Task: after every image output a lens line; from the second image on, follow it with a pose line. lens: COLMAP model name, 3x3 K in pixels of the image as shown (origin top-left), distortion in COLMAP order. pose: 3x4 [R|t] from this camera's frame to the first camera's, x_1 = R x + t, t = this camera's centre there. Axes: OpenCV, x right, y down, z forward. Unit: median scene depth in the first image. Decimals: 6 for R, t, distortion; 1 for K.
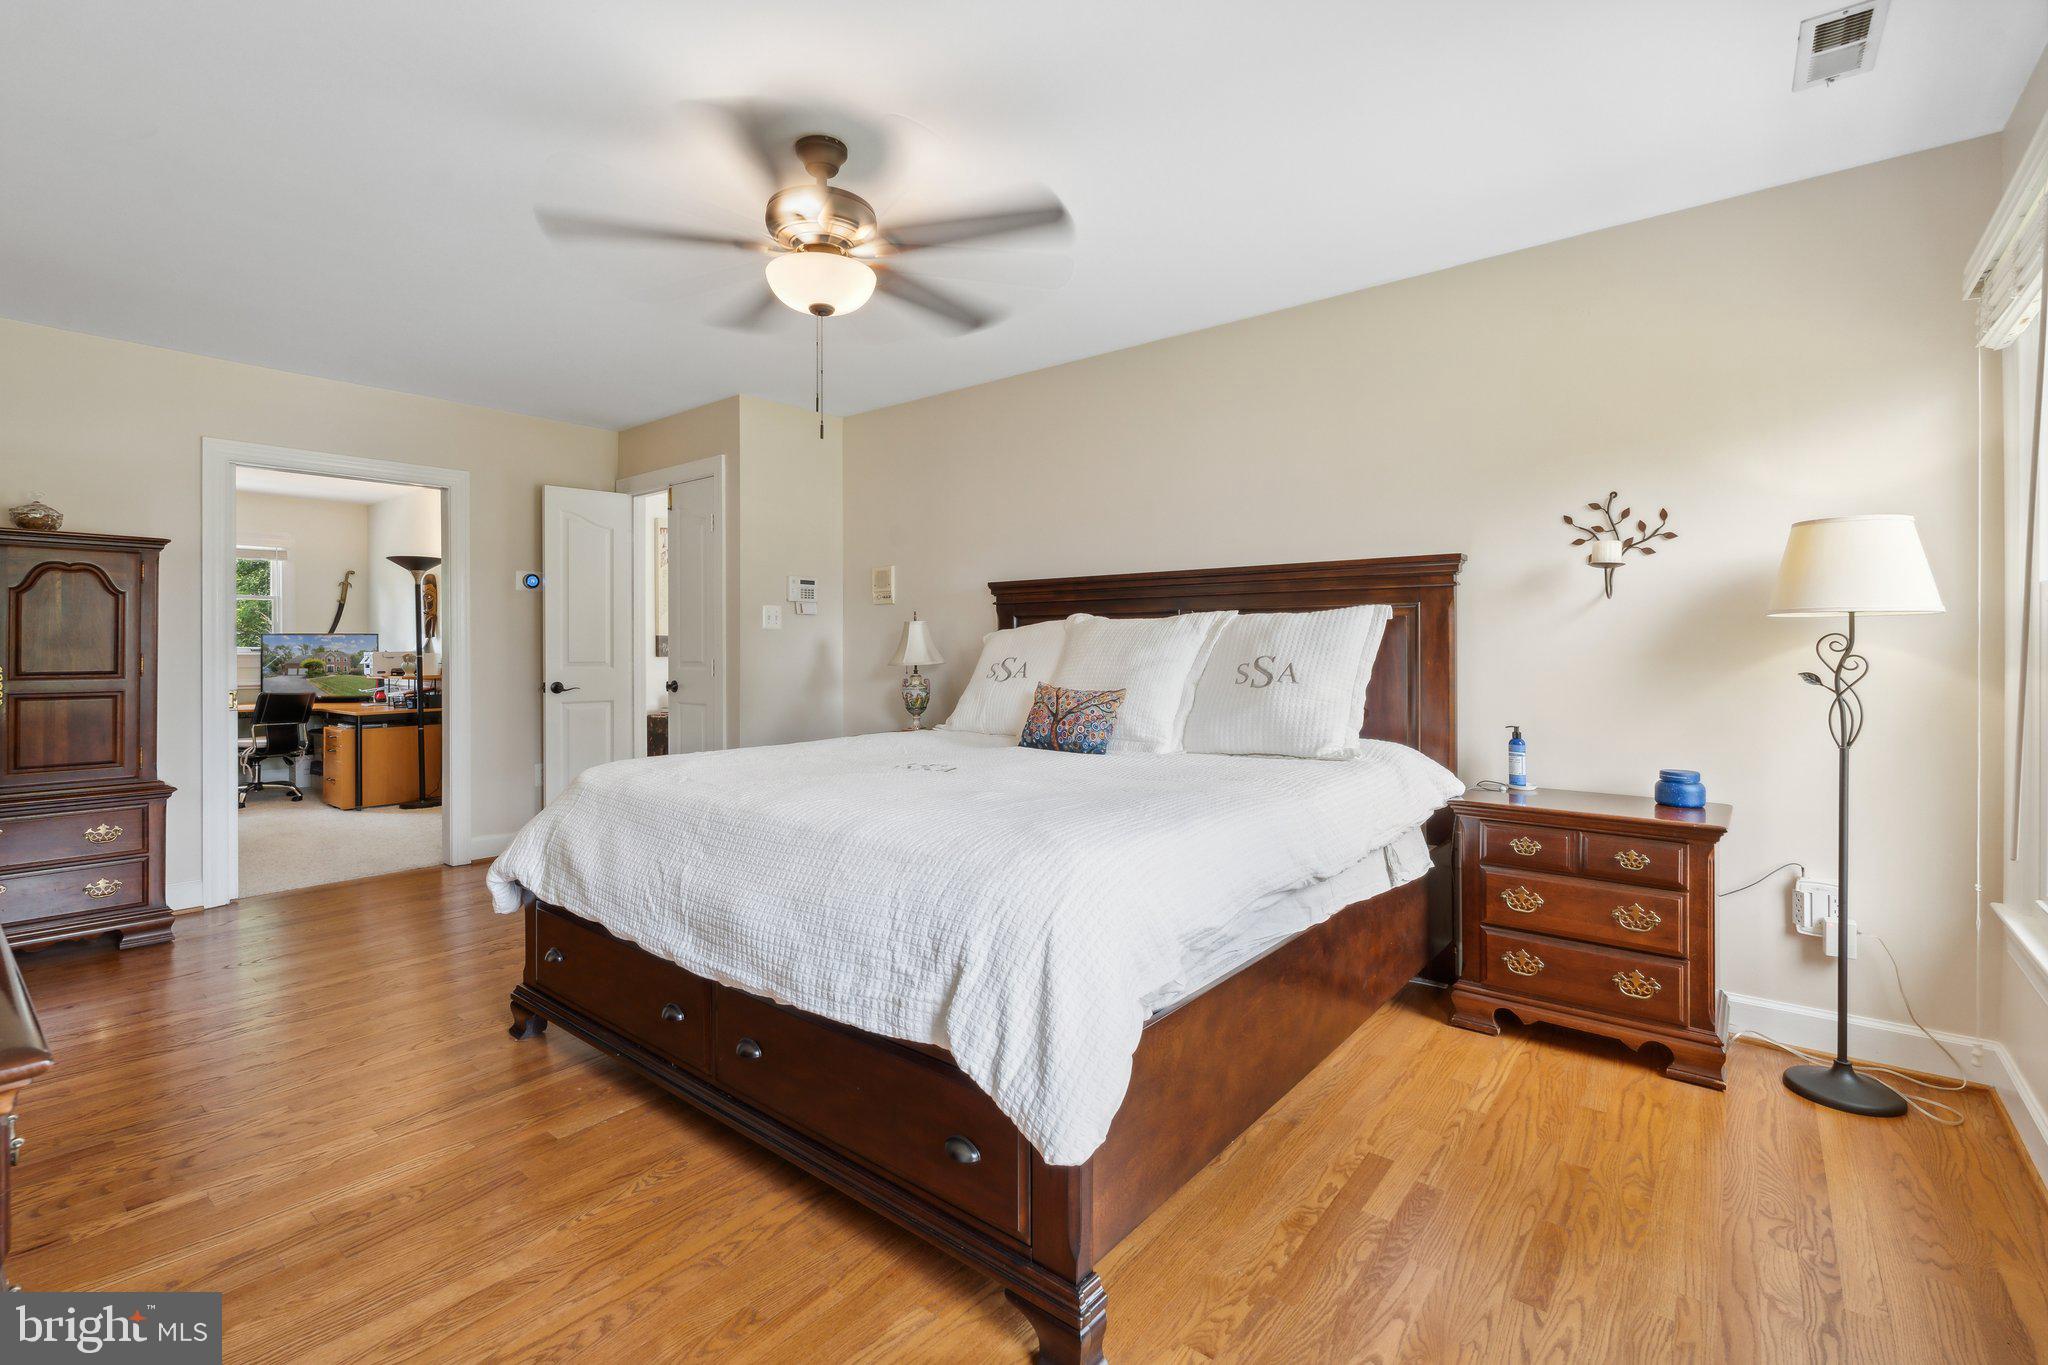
lens RADIAL K [[909.0, 0, 1028.2], [0, 909.0, 650.6], [0, 0, 1]] dist [-0.005864, 0.000121]
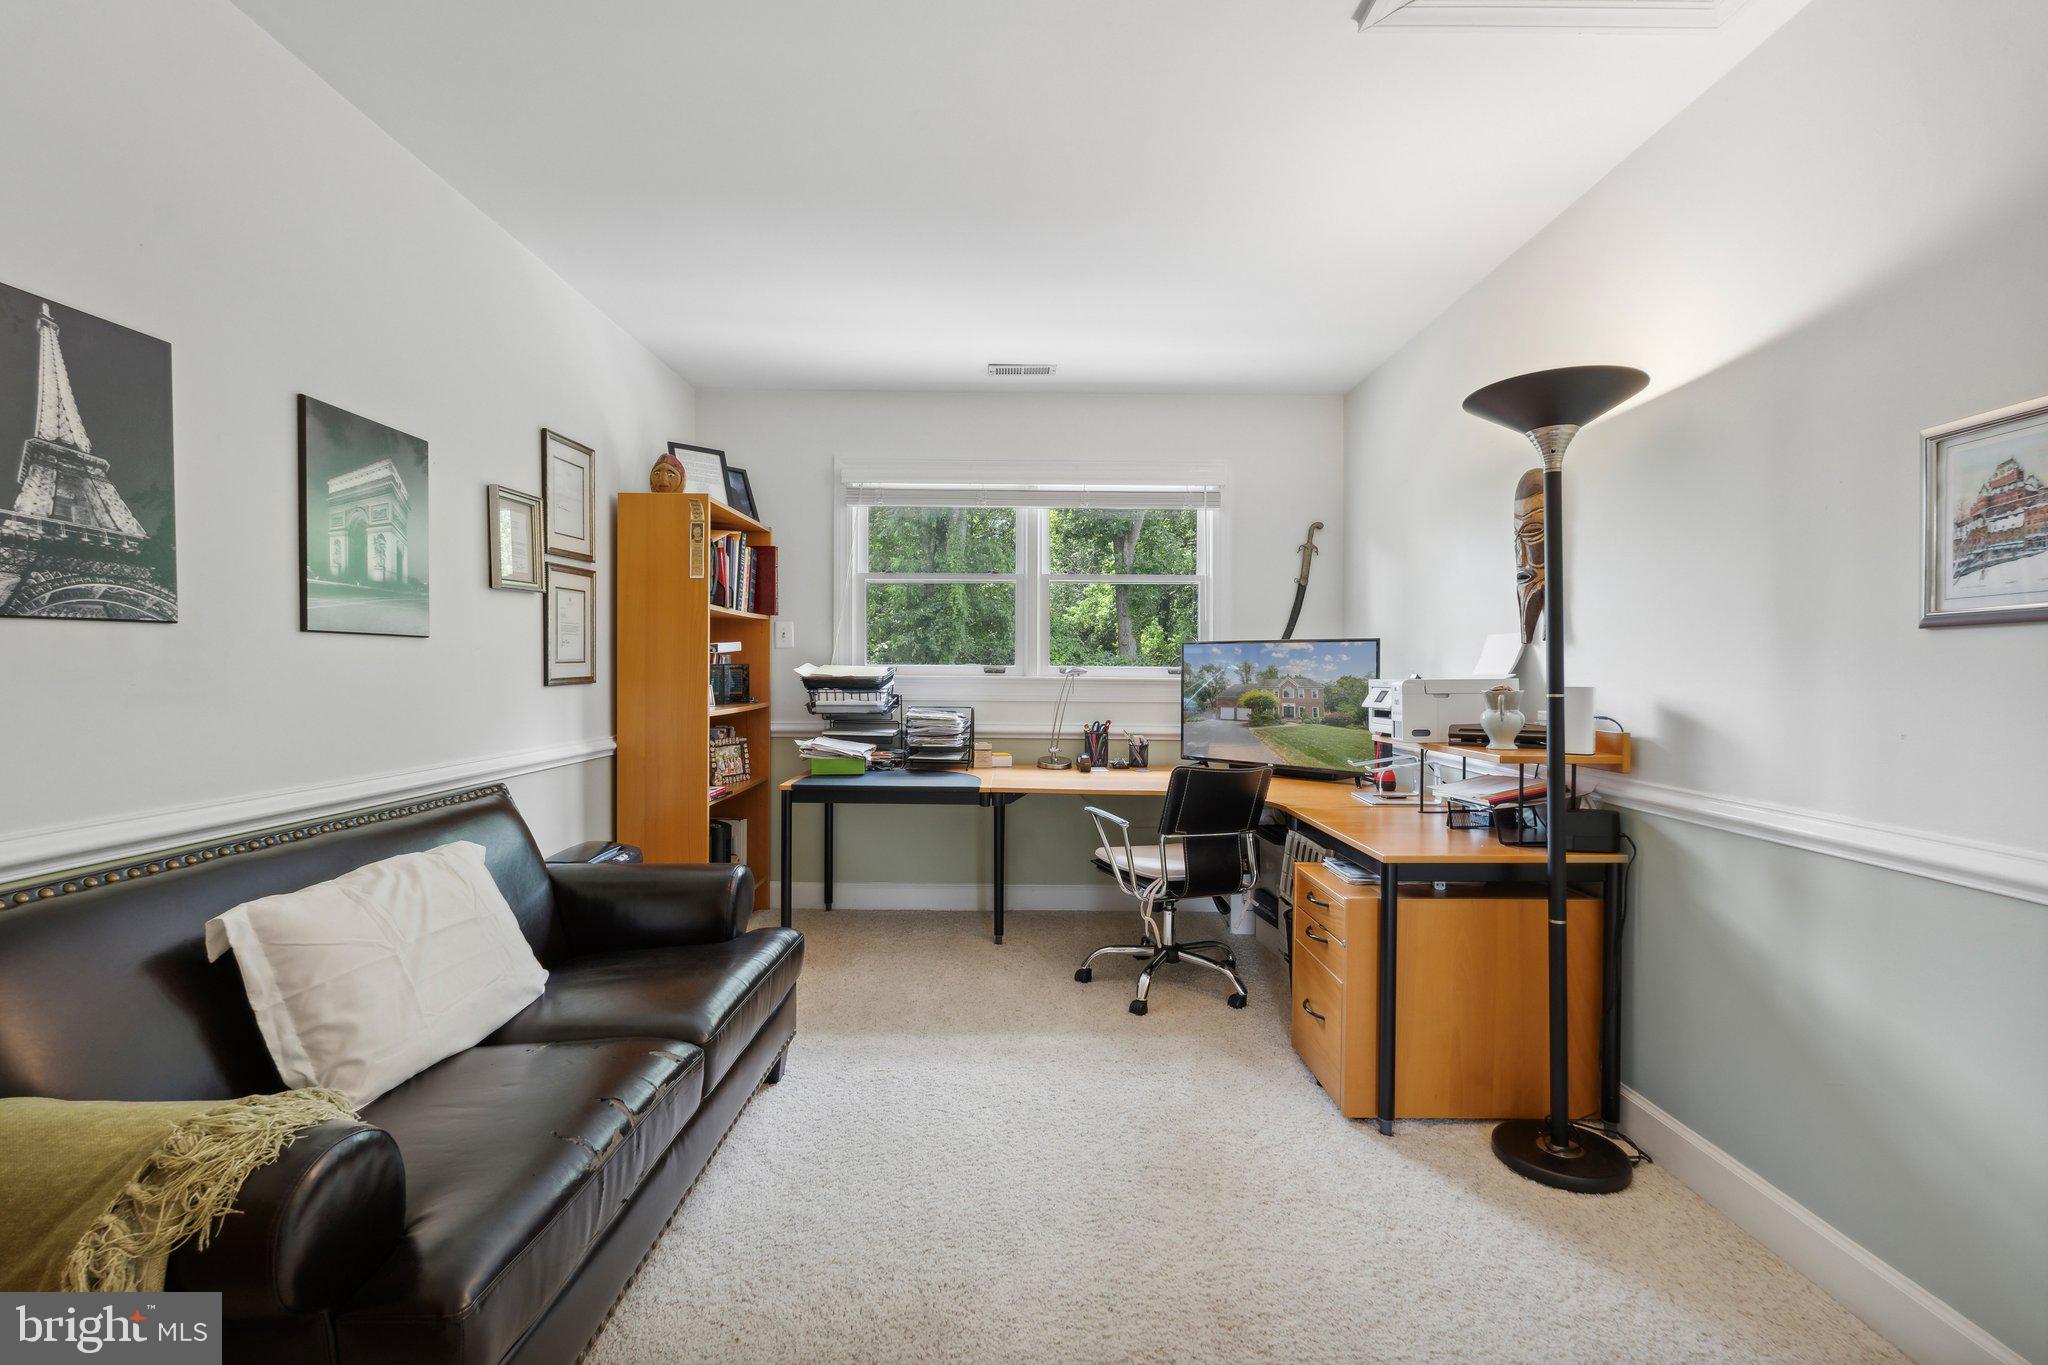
lens RADIAL K [[909.0, 0, 1024.1], [0, 909.0, 679.7], [0, 0, 1]] dist [-0.005864, 0.000121]
pose [[0.635548, 0.012174, -0.771966, -0.484167], [-0.007366, 0.999926, 0.009704, -0.001011], [0.772027, -0.000481, 0.635590, 0.576841]]
